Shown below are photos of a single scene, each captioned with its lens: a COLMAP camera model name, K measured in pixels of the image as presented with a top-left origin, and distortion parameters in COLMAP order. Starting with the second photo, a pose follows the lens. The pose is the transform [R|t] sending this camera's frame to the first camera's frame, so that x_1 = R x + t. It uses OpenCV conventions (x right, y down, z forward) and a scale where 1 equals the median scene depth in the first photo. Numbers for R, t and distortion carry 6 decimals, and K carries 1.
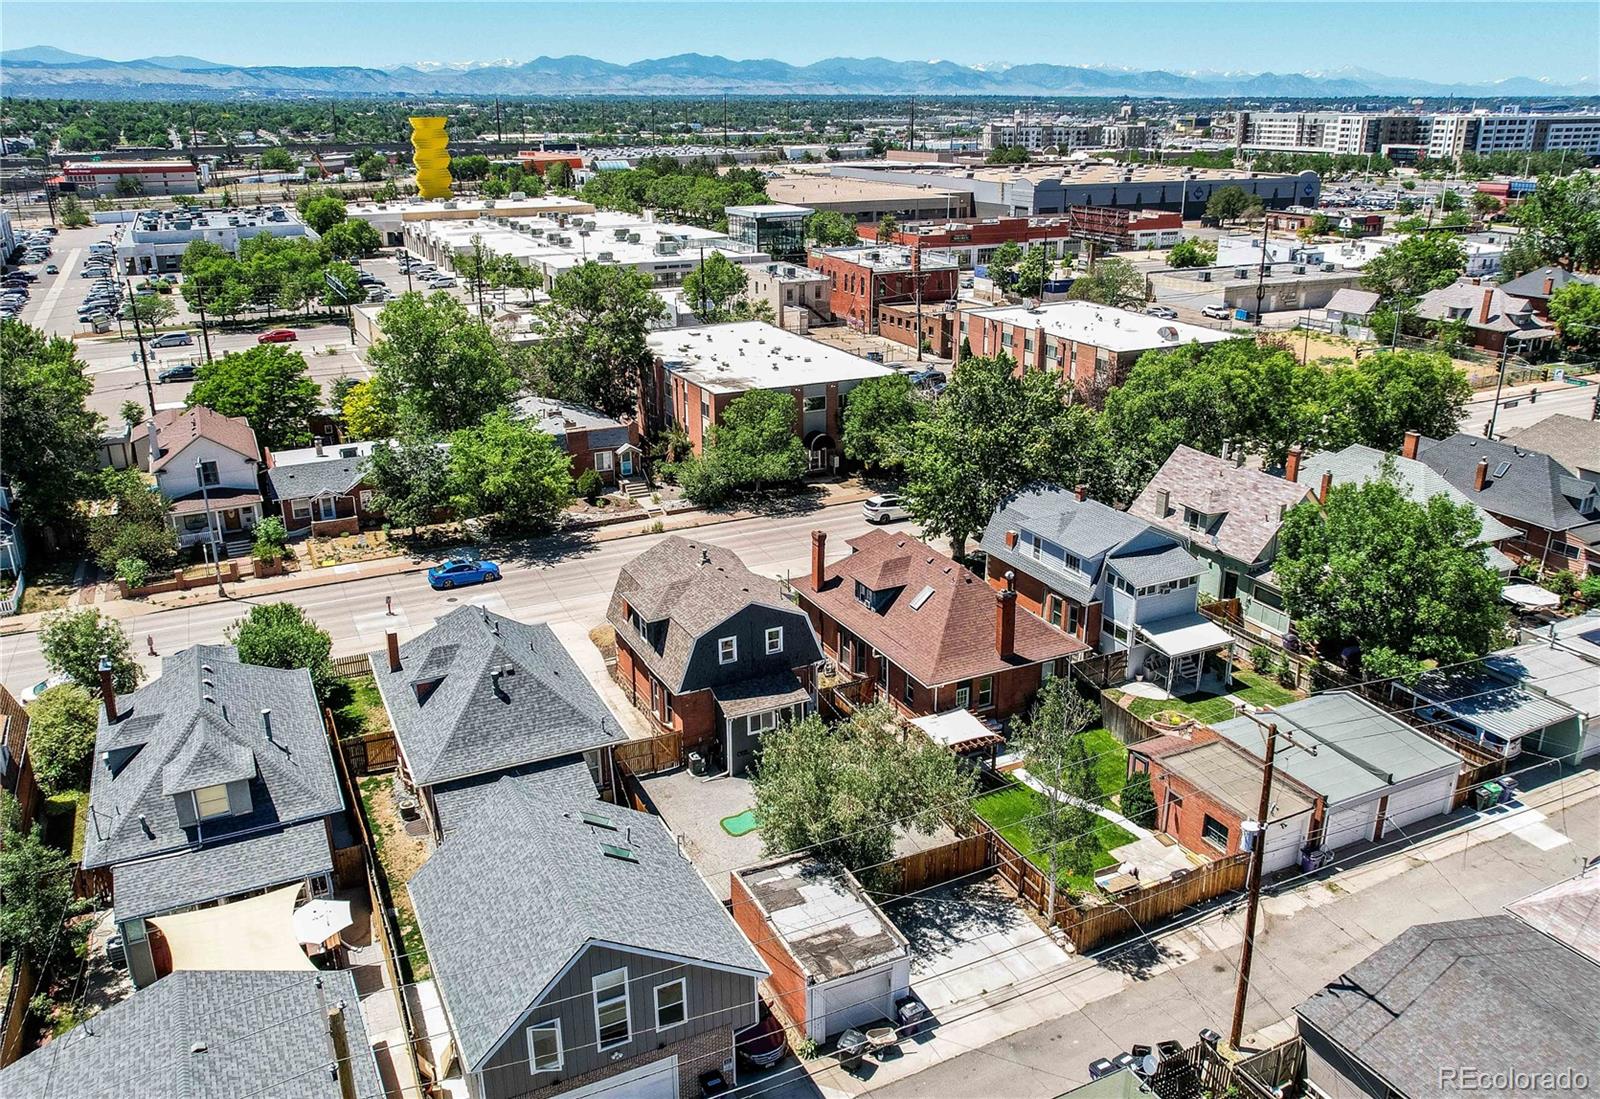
lens RADIAL K [[1247.9, 0, 804.2], [0, 1247.9, 547.4], [0, 0, 1]] dist [-0.038026, 0.029640]
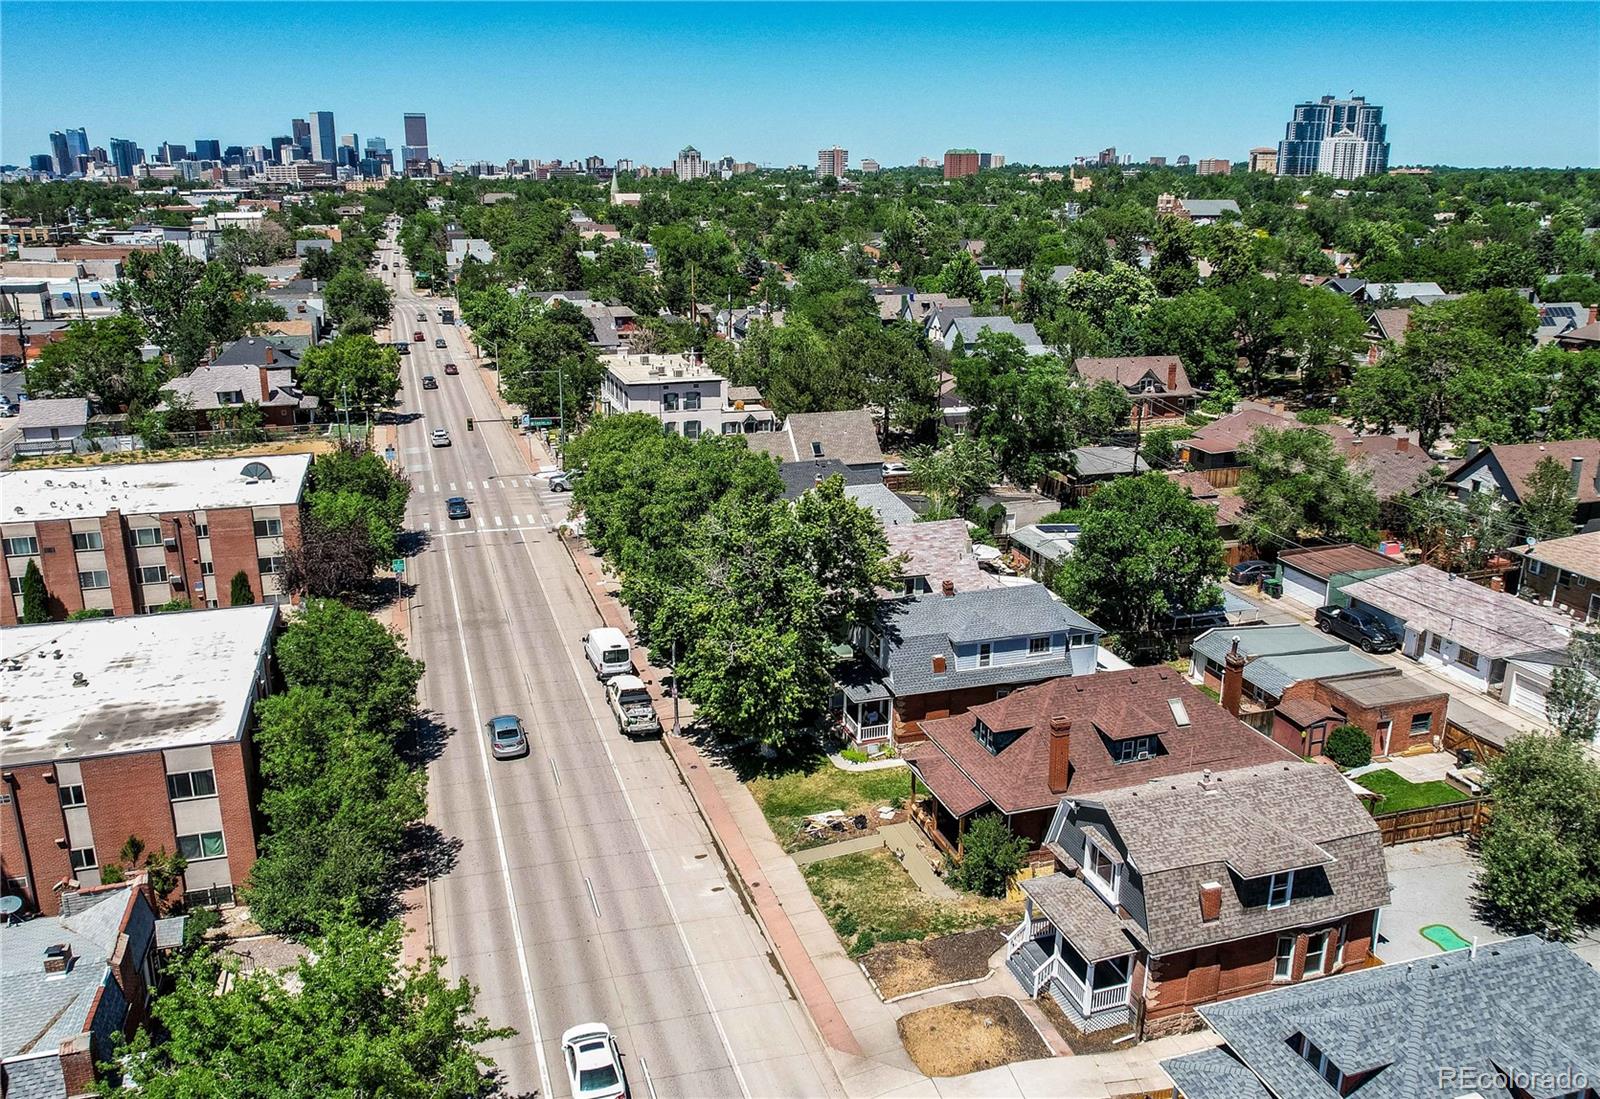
lens RADIAL K [[1263.0, 0, 806.9], [0, 1263.0, 545.8], [0, 0, 1]] dist [-0.037638, 0.016304]
pose [[0.148264, -0.279969, 0.948491, -0.515716], [0.329279, 0.918342, 0.219598, -0.238492], [-0.932520, 0.279760, 0.228345, 0.656883]]
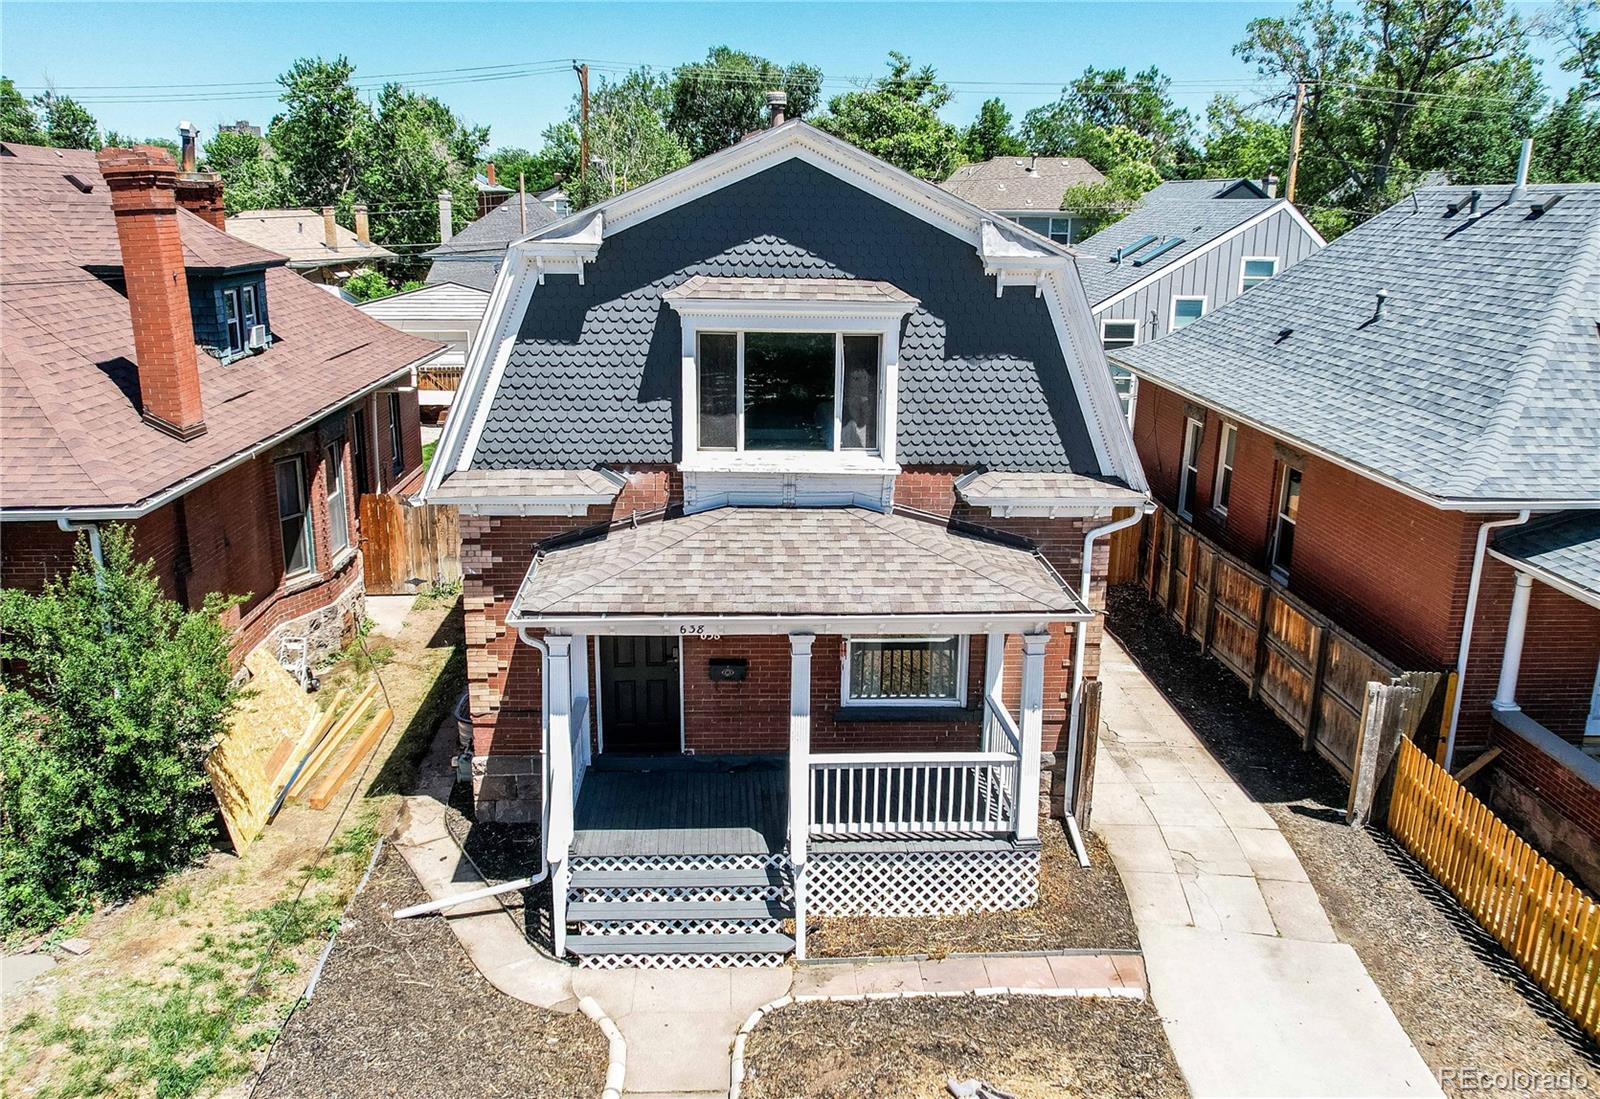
lens RADIAL K [[1263.0, 0, 806.9], [0, 1263.0, 545.8], [0, 0, 1]] dist [-0.037638, 0.016304]
pose [[-0.918953, -0.109321, 0.378913, -0.127174], [0.126822, 0.827855, 0.546418, -0.040862], [-0.373420, 0.550187, -0.746895, 0.809047]]
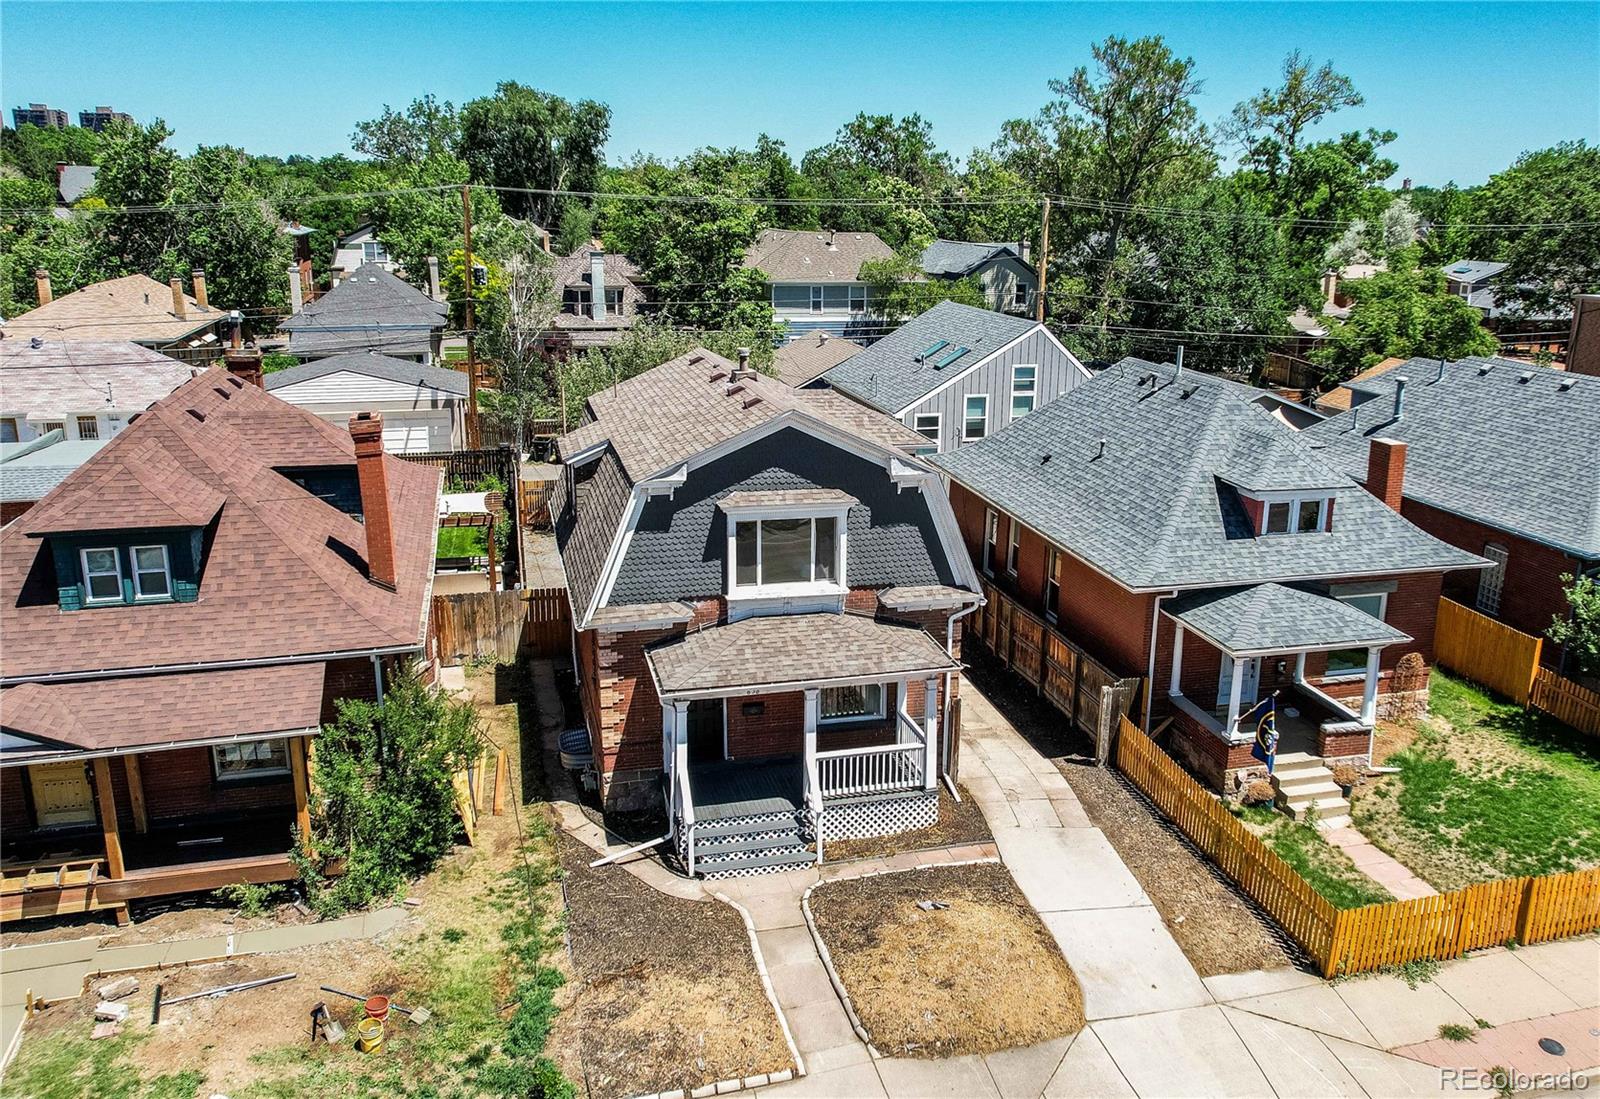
lens RADIAL K [[1264.2, 0, 867.8], [0, 1264.2, 547.7], [0, 0, 1]] dist [-0.027294, 0.002275]
pose [[-0.984008, -0.059257, 0.167979, -0.128058], [0.048334, 0.818833, 0.571993, -0.121051], [-0.171442, 0.570965, -0.802874, 0.892660]]
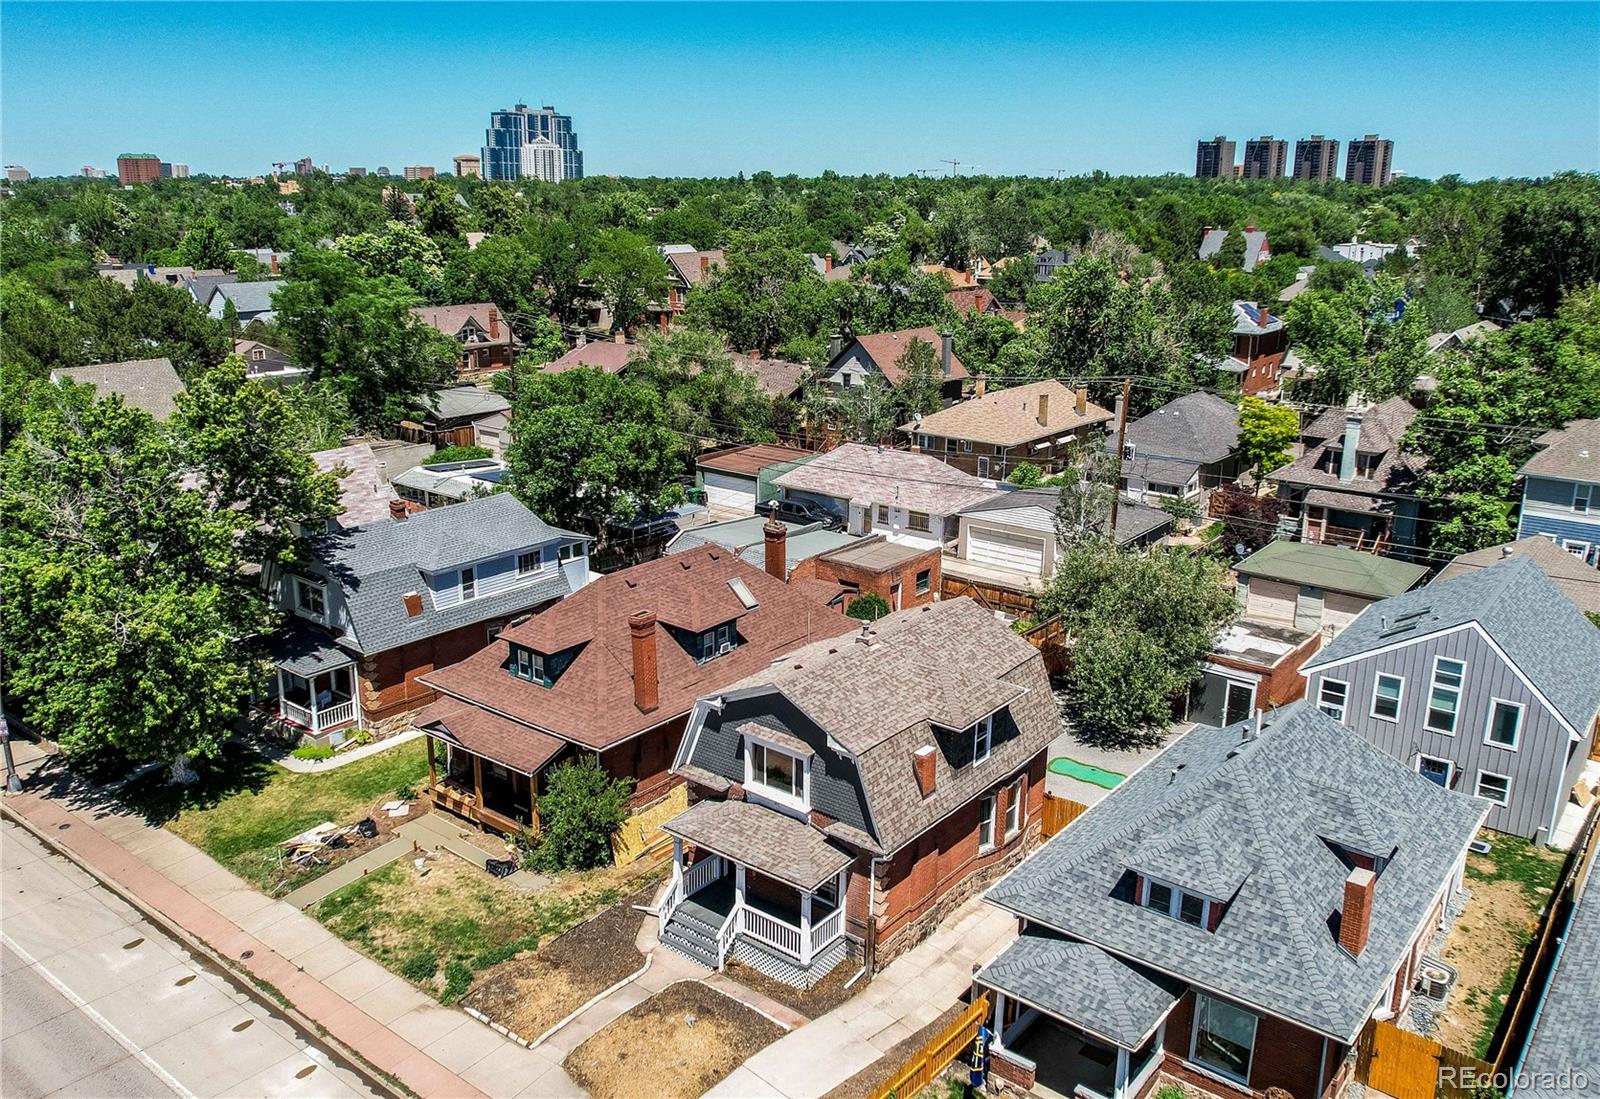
lens RADIAL K [[1263.0, 0, 806.9], [0, 1263.0, 545.8], [0, 0, 1]] dist [-0.037638, 0.016304]
pose [[-0.432273, -0.245917, 0.867562, -0.380463], [0.295712, 0.870233, 0.394016, -0.180444], [-0.851877, 0.426871, -0.303458, 0.773221]]
